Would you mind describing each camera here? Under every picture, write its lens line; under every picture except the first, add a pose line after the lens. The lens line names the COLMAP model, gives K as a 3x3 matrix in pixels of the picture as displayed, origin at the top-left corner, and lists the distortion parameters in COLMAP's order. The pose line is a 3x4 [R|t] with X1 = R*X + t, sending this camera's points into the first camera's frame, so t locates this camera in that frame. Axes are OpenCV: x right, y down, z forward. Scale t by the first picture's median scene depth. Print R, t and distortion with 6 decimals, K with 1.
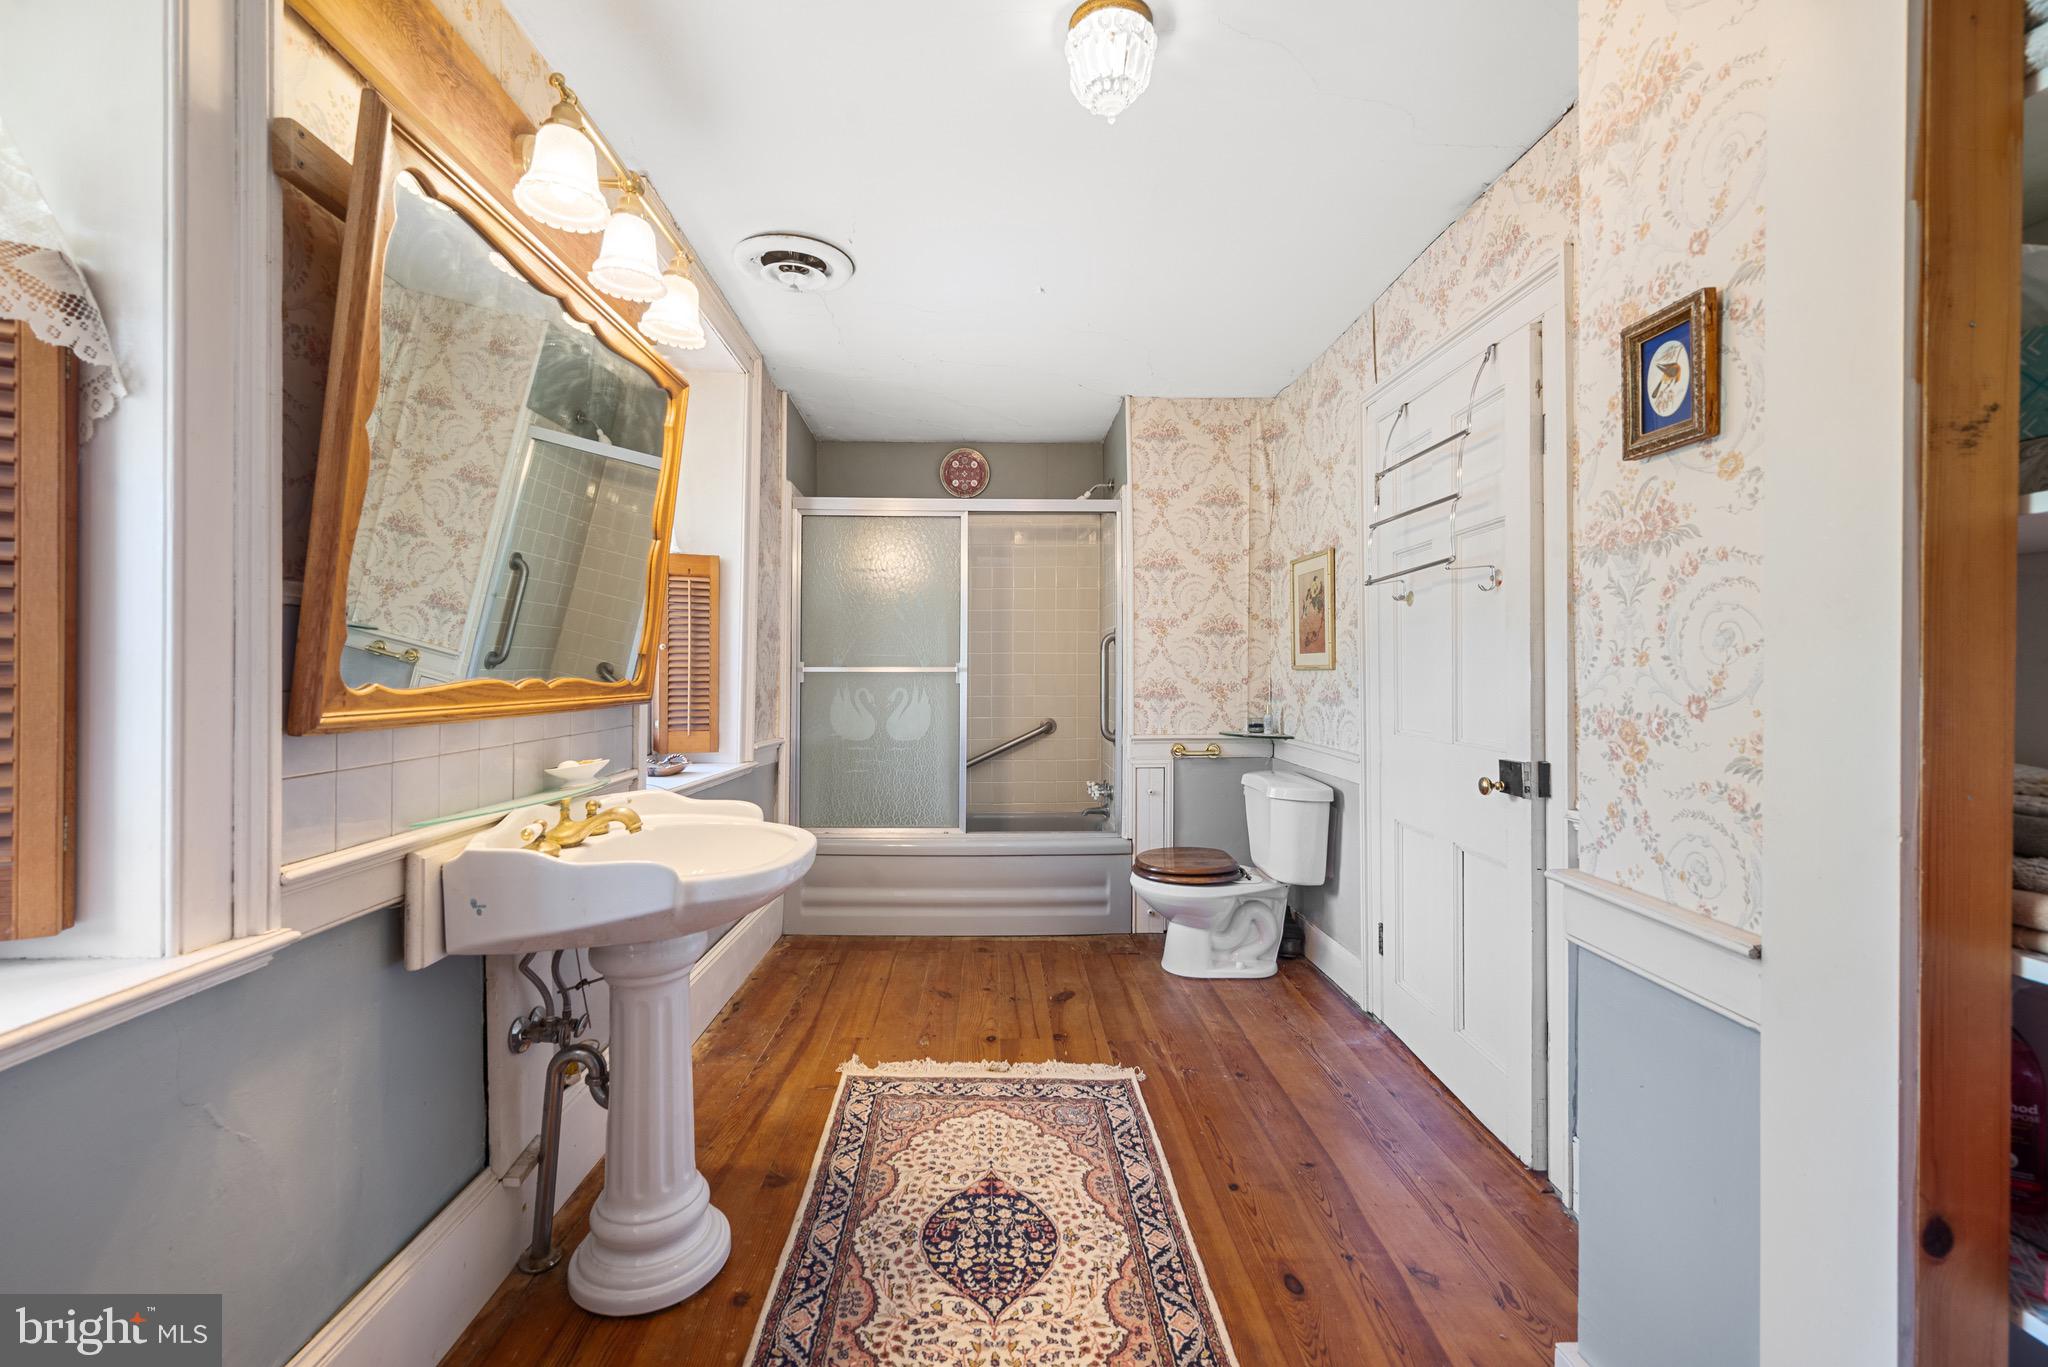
lens RADIAL K [[871.6, 0, 1025.5], [0, 871.6, 674.0], [0, 0, 1]] dist [-0.000619, 0.000384]
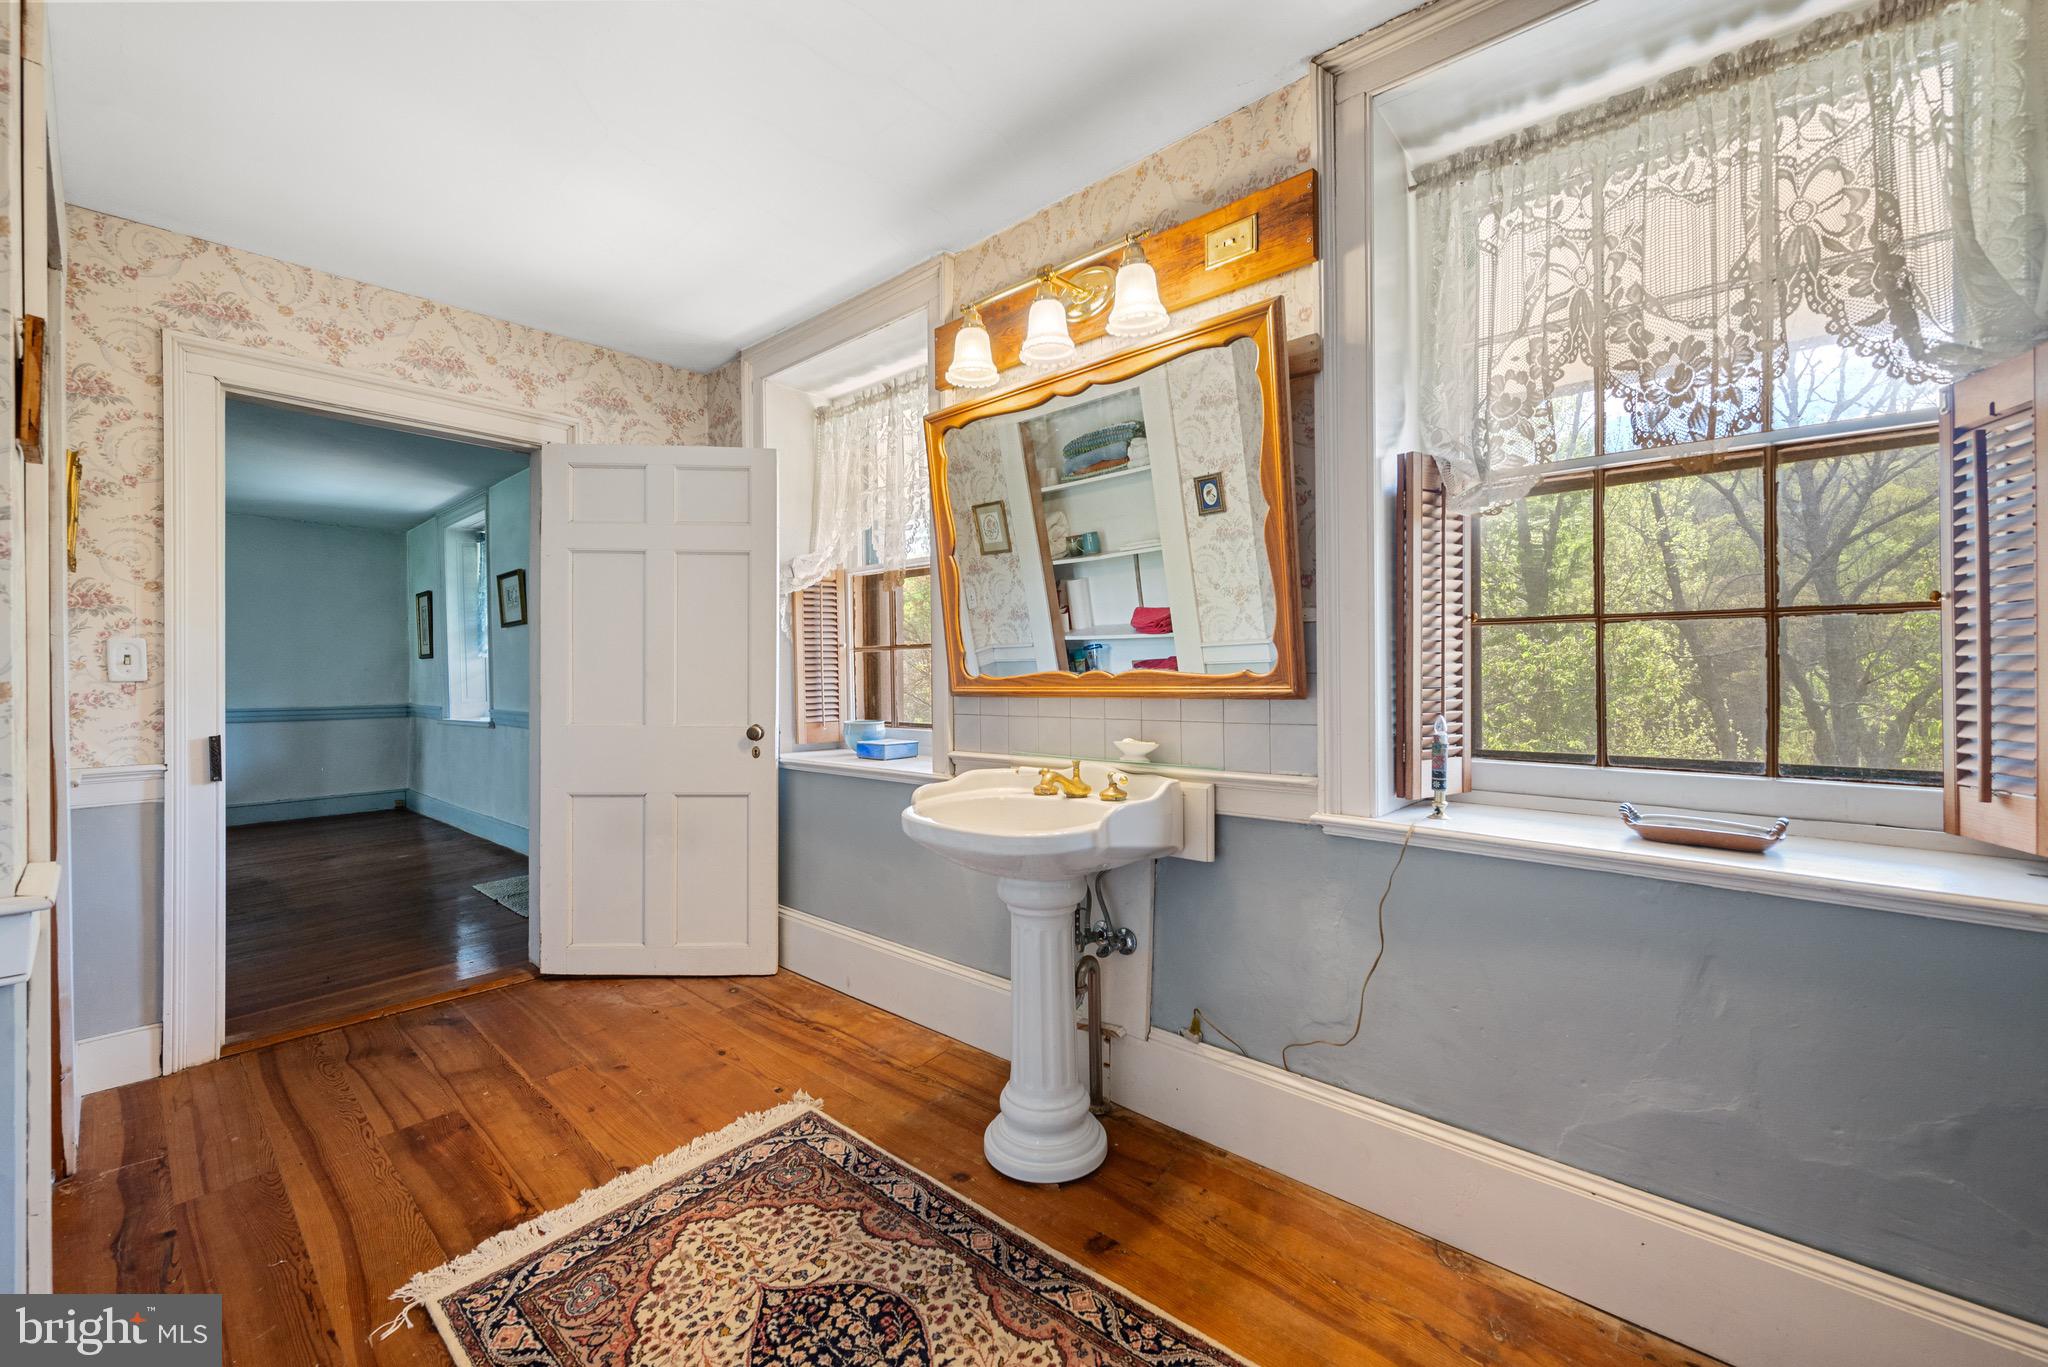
lens RADIAL K [[827.0, 0, 1017.0], [0, 827.0, 679.9], [0, 0, 1]] dist [0.006193, -0.000497]
pose [[-0.701758, 0.005326, -0.712396, 0.426980], [0.006231, 0.999980, 0.001338, 0.017103], [0.712389, -0.003500, -0.701776, 1.802716]]
